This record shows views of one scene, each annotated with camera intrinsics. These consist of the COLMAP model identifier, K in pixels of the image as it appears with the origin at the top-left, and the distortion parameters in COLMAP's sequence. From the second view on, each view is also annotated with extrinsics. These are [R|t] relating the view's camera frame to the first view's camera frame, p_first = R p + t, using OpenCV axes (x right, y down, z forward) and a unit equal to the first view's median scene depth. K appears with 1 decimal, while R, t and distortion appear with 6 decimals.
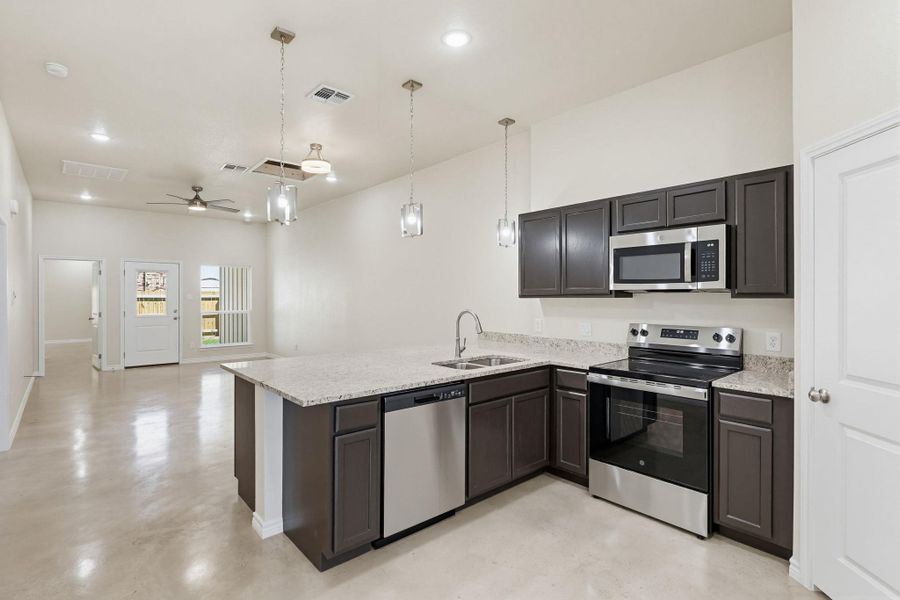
lens RADIAL K [[447.5, 0, 445.8], [0, 447.5, 297.5], [0, 0, 1]] dist [0.006217, 0.001137]
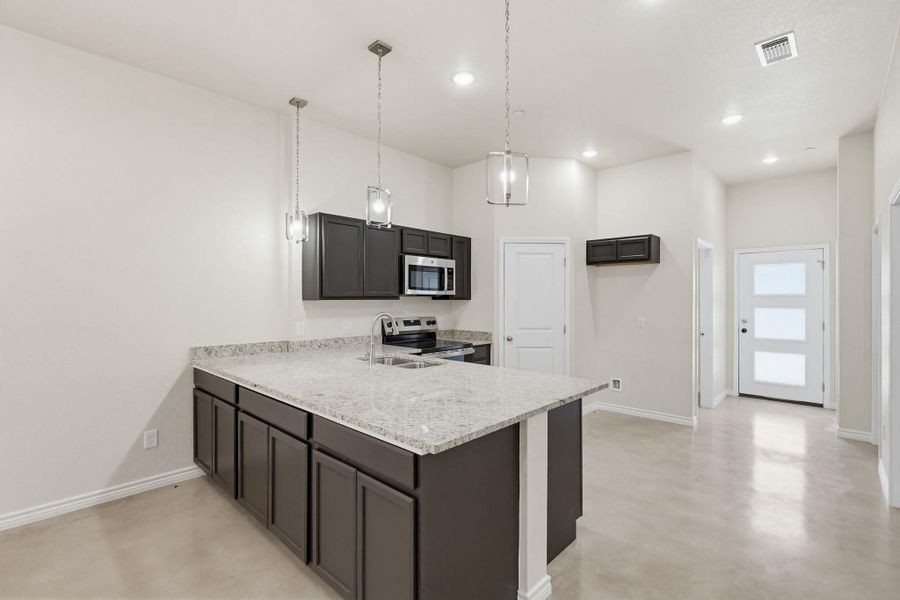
lens RADIAL K [[396.7, 0, 444.2], [0, 396.7, 299.8], [0, 0, 1]] dist [-0.003215, 0.000293]
pose [[-0.078722, -0.001915, 0.996895, -0.354040], [0.001204, 0.999997, 0.002016, -0.000689], [-0.996896, 0.001359, -0.078720, 0.405932]]
